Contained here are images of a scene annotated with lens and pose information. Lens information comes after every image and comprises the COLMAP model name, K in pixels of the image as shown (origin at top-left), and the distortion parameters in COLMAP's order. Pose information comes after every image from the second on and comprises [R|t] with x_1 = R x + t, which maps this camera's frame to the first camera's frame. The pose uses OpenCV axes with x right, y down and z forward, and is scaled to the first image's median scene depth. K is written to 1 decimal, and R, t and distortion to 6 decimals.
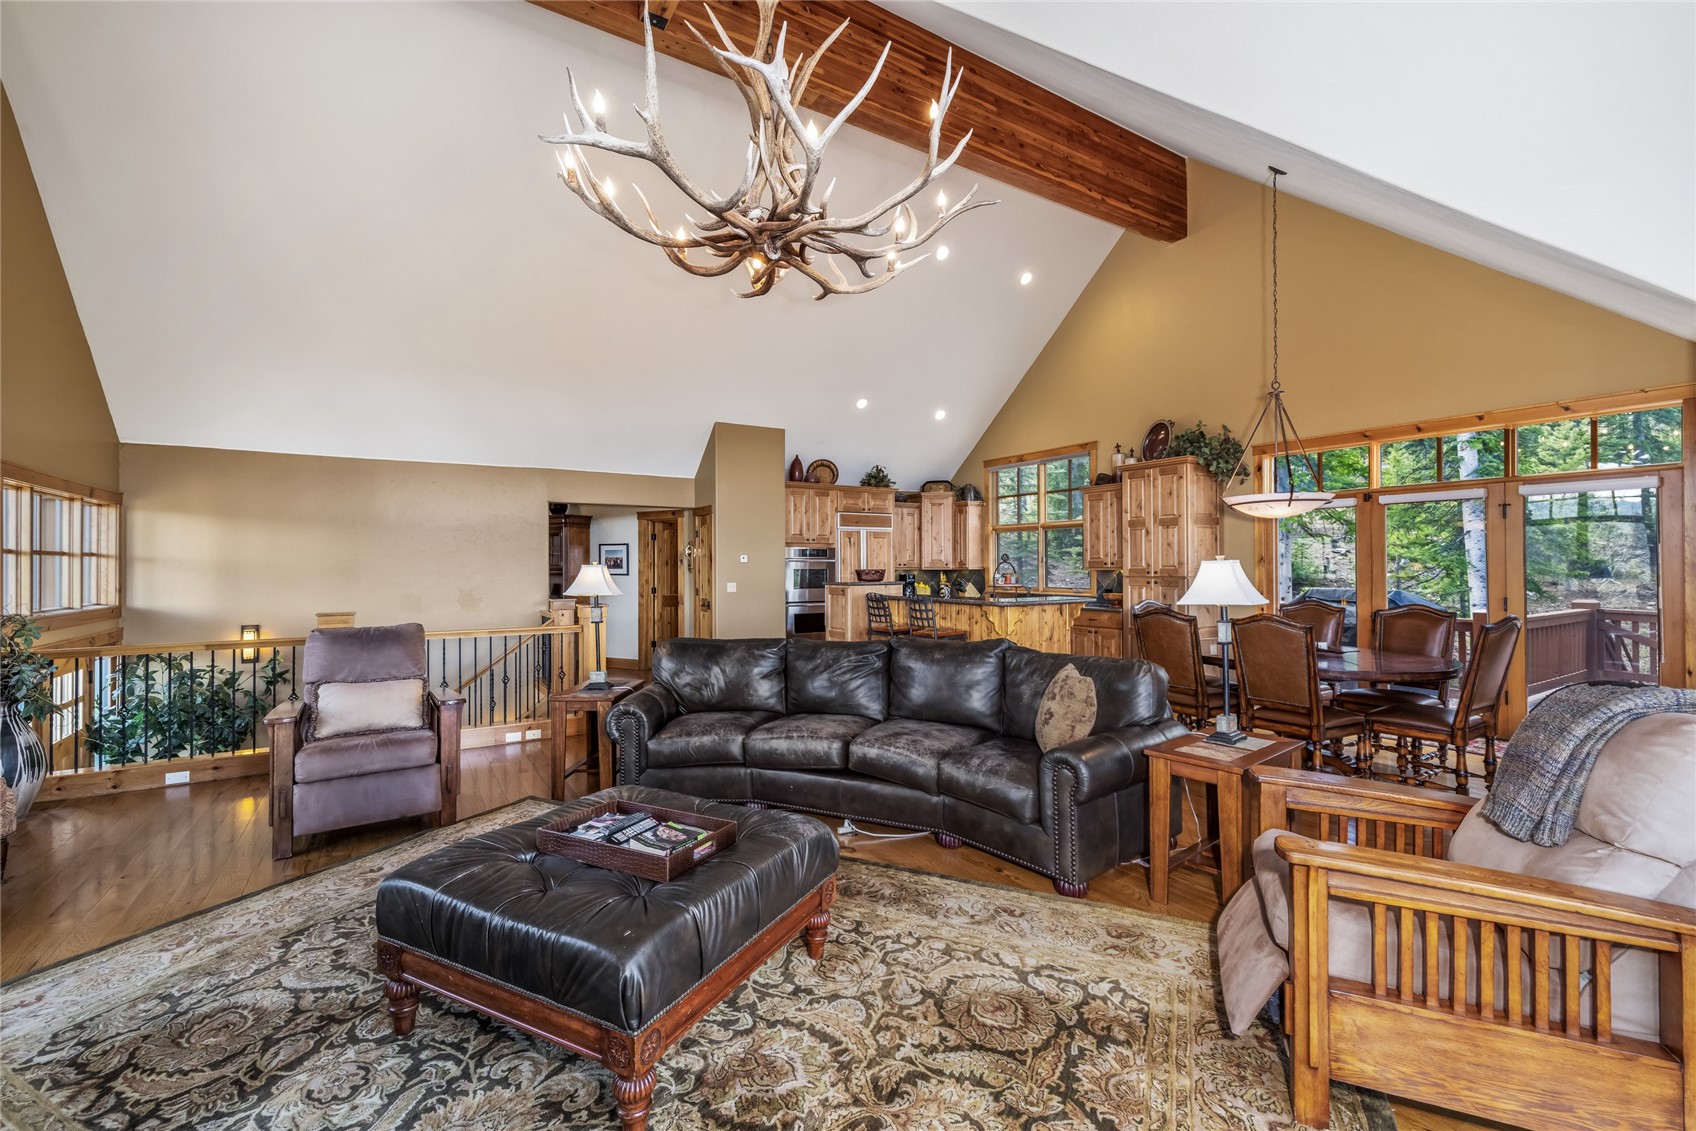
lens RADIAL K [[721.4, 0, 845.5], [0, 721.4, 559.9], [0, 0, 1]] dist [0.003074, 0.000266]
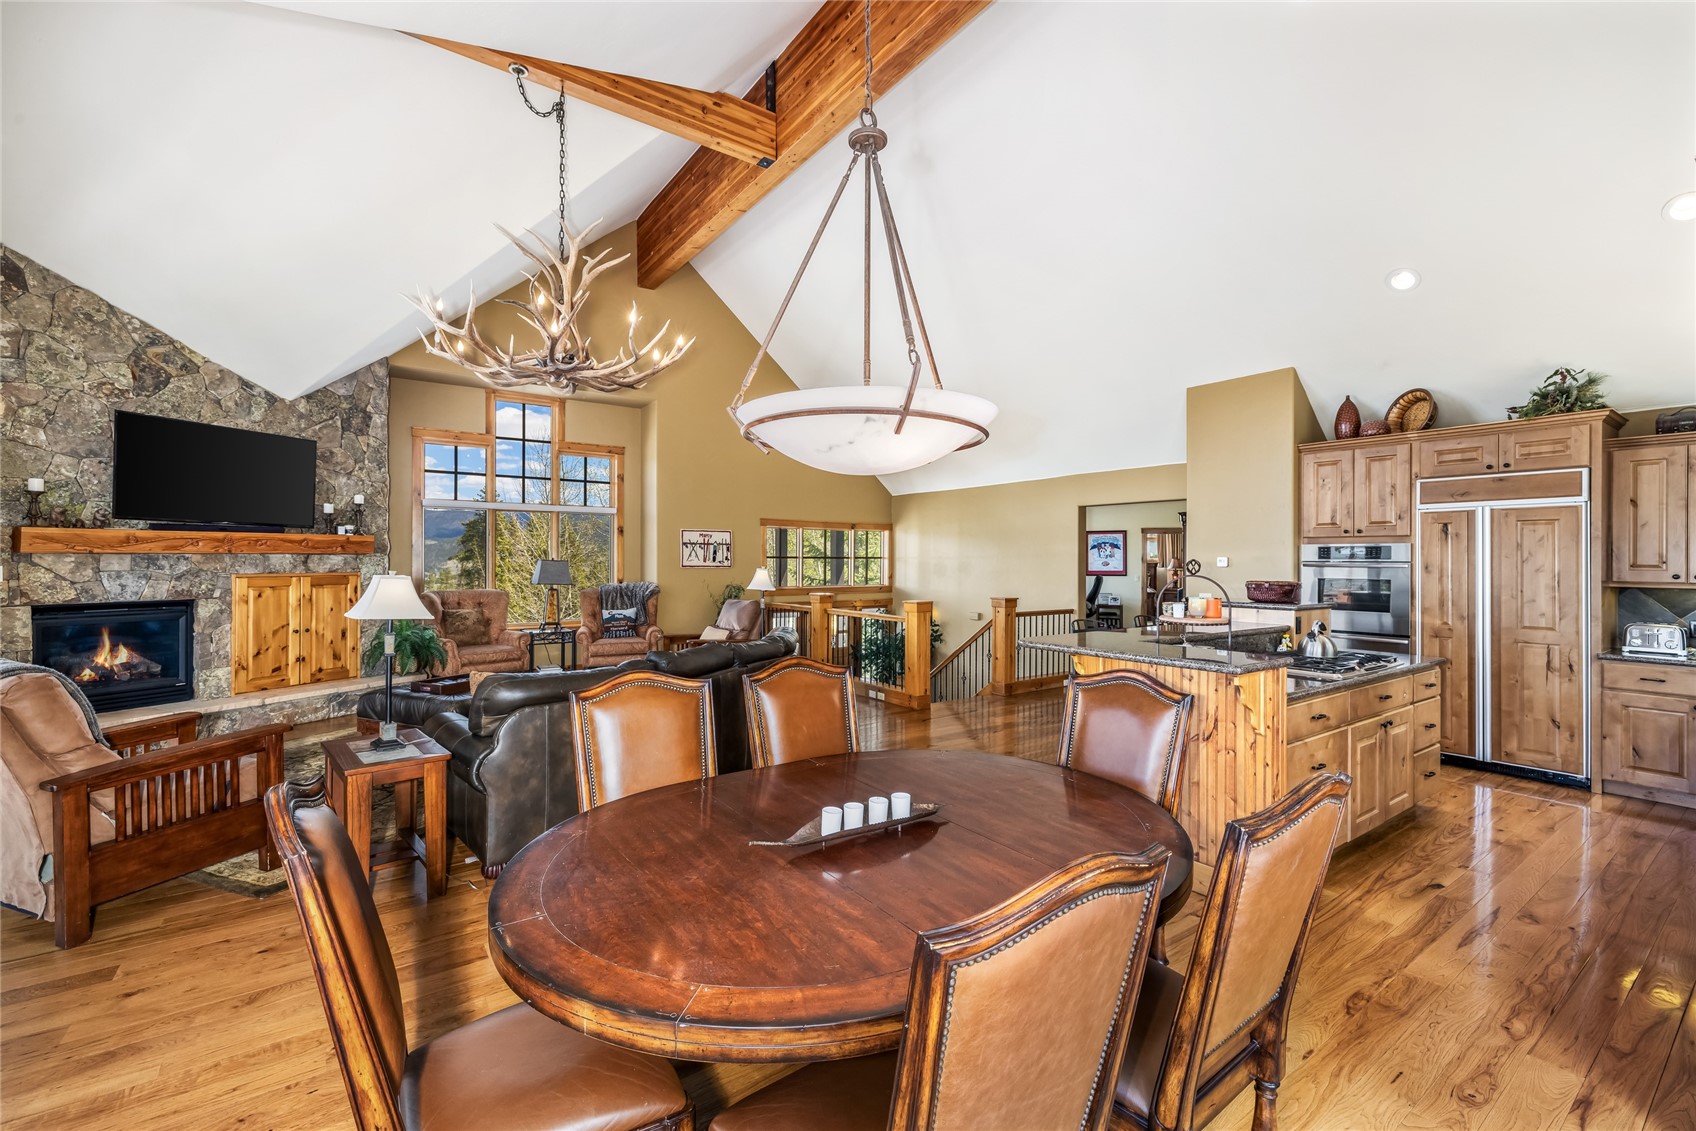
lens RADIAL K [[714.3, 0, 844.2], [0, 714.3, 559.1], [0, 0, 1]] dist [0.001289, -0.000429]
pose [[0.055675, 0.004610, -0.998438, 0.546677], [0.003634, 0.999982, 0.004820, -0.008712], [0.998442, -0.003896, 0.055657, 0.546824]]
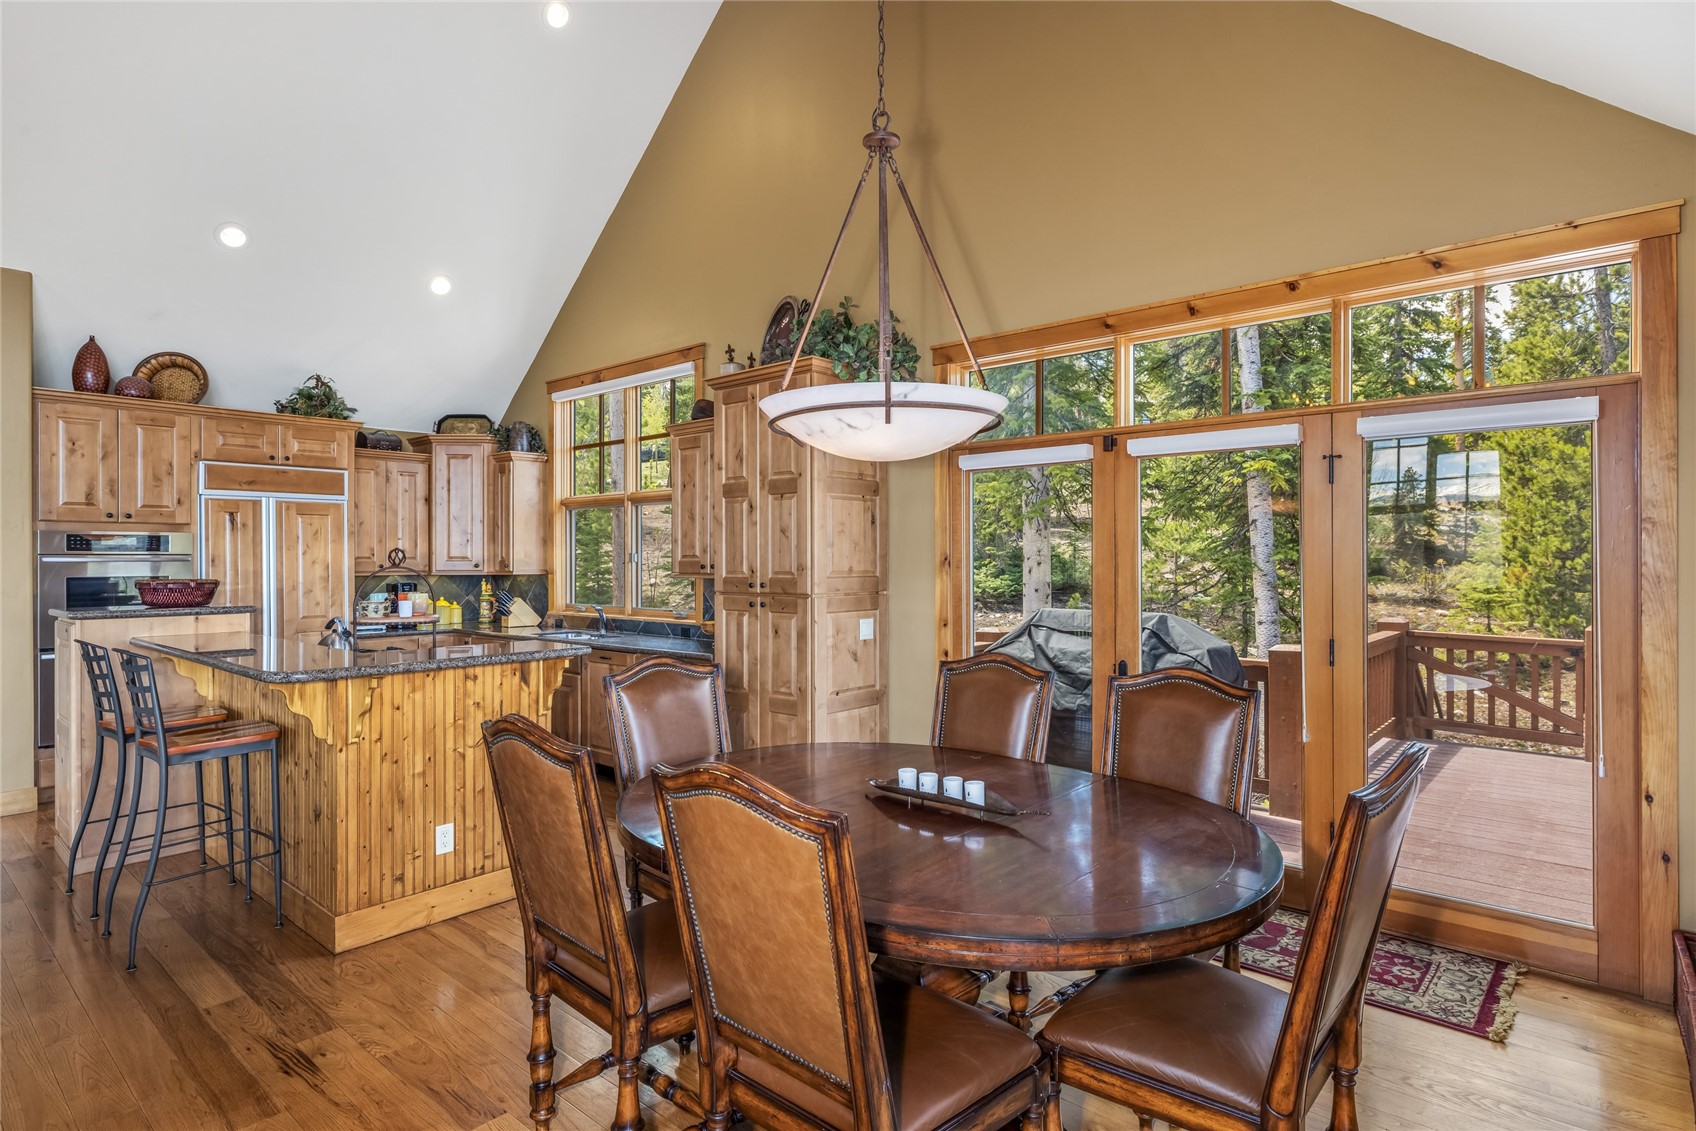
lens RADIAL K [[886.4, 0, 848.7], [0, 886.4, 562.9], [0, 0, 1]] dist [-0.003759, -0.000884]
pose [[0.957666, 0.001416, 0.287879, 0.250919], [-0.004077, 0.999954, 0.008642, -0.003317], [-0.287854, -0.009450, 0.957628, 0.308864]]
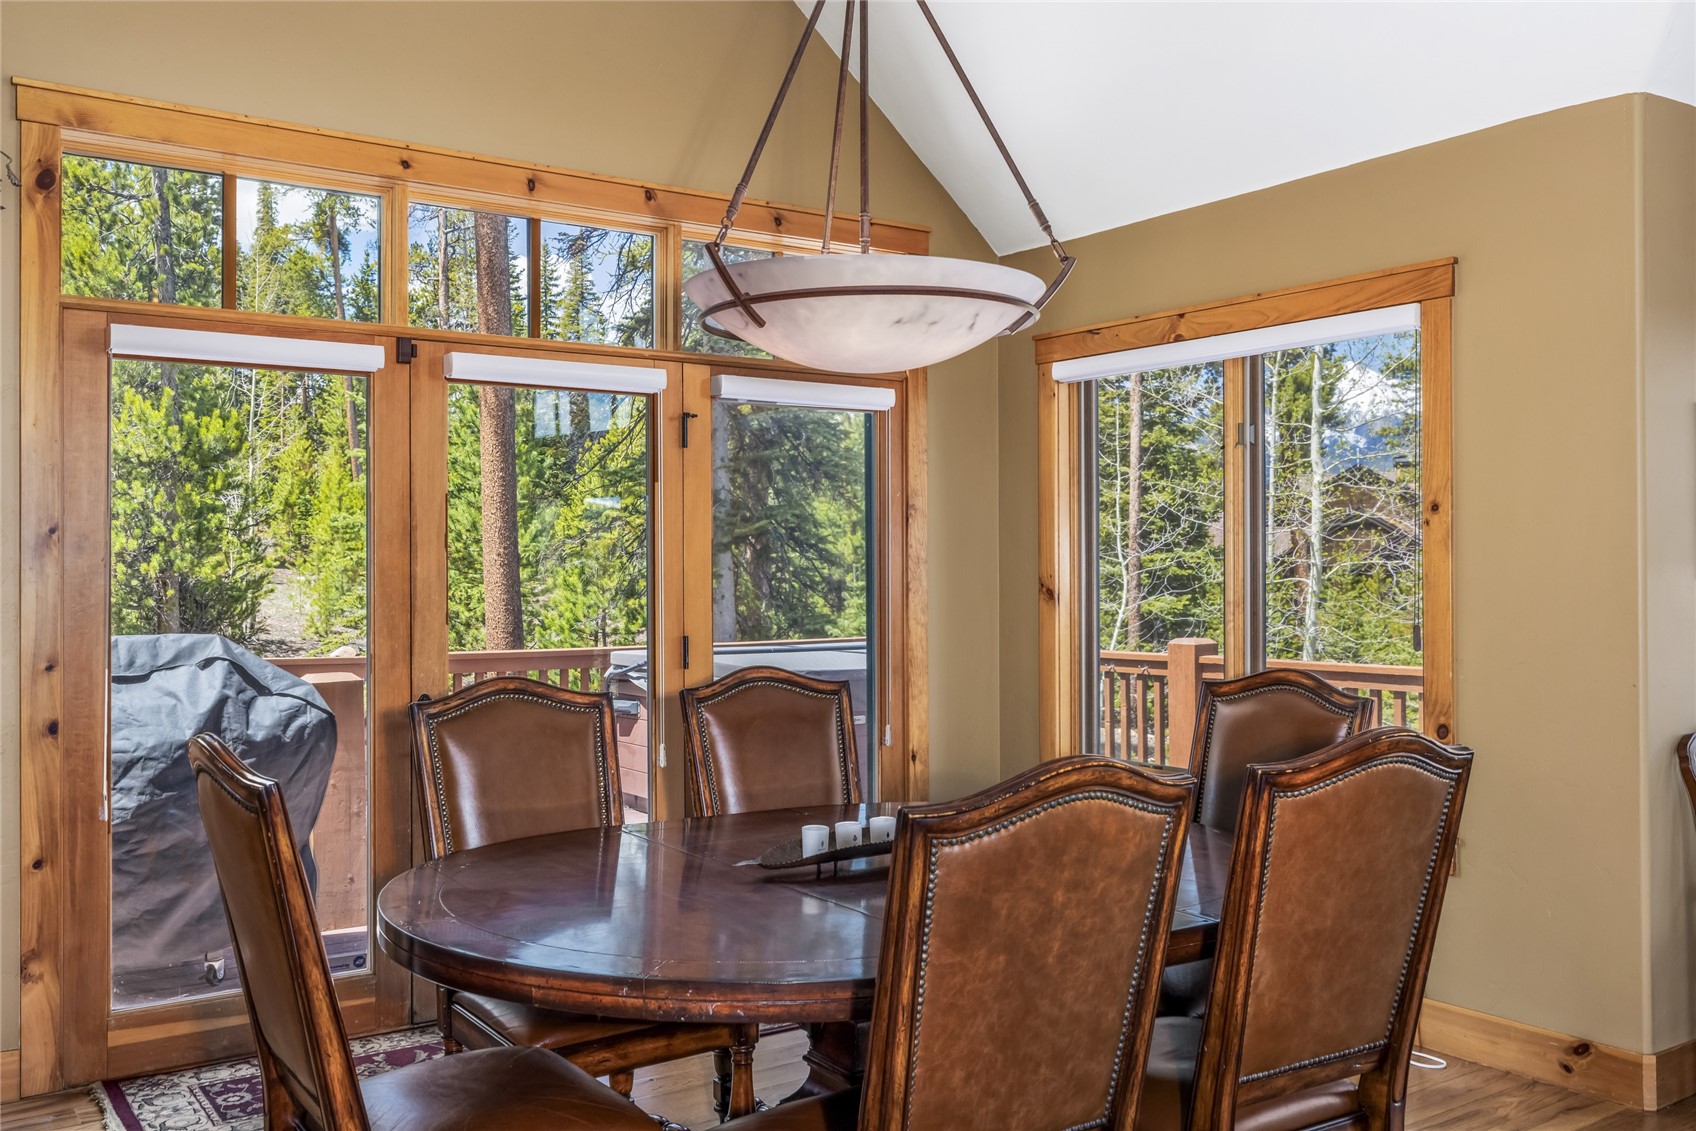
lens RADIAL K [[1491.4, 0, 844.3], [0, 1491.4, 560.5], [0, 0, 1]] dist [0.001887, -0.002652]
pose [[-0.051287, 0.010617, 0.998628, 0.024579], [-0.003728, 0.999934, -0.010823, 0.010794], [-0.998677, -0.004278, -0.051244, 0.589444]]
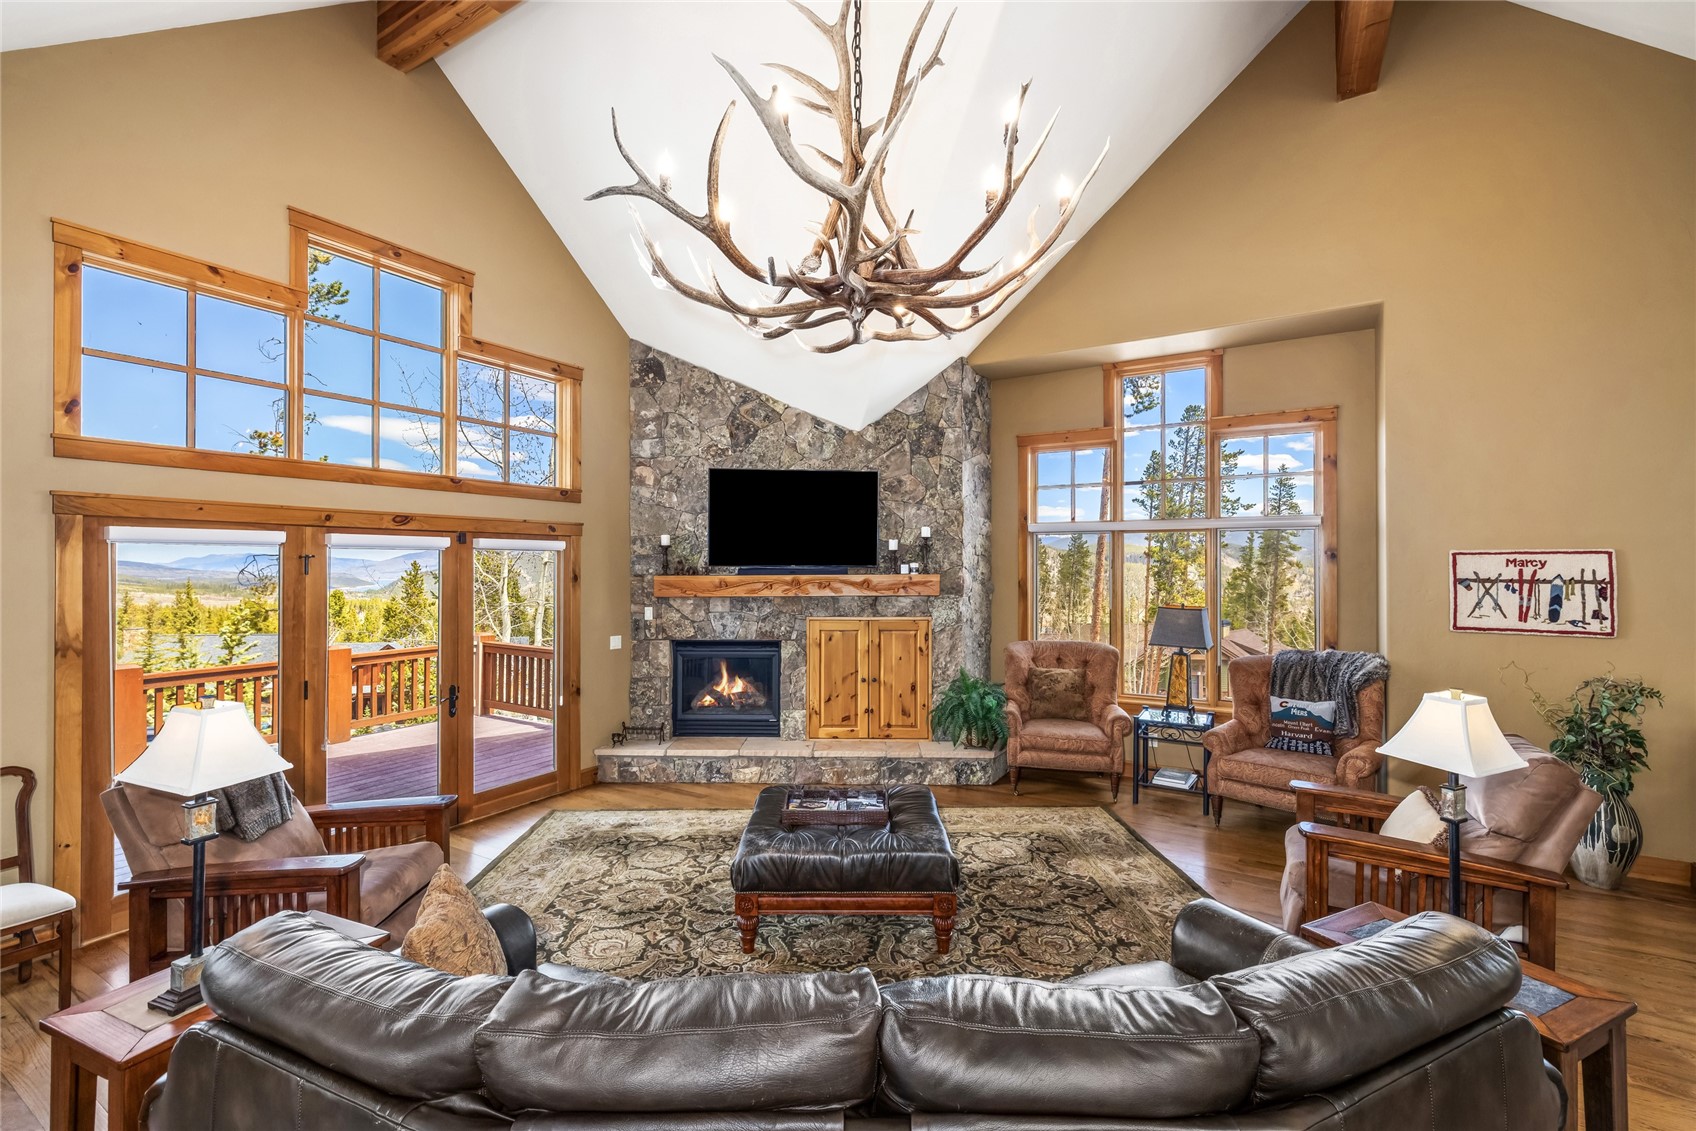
lens RADIAL K [[723.9, 0, 844.2], [0, 723.9, 562.5], [0, 0, 1]] dist [0.002520, 0.000232]
pose [[-0.892770, 0.002510, -0.450506, 0.109192], [0.007083, 0.999939, -0.008465, -0.038398], [0.450457, -0.010749, -0.892733, 0.629509]]
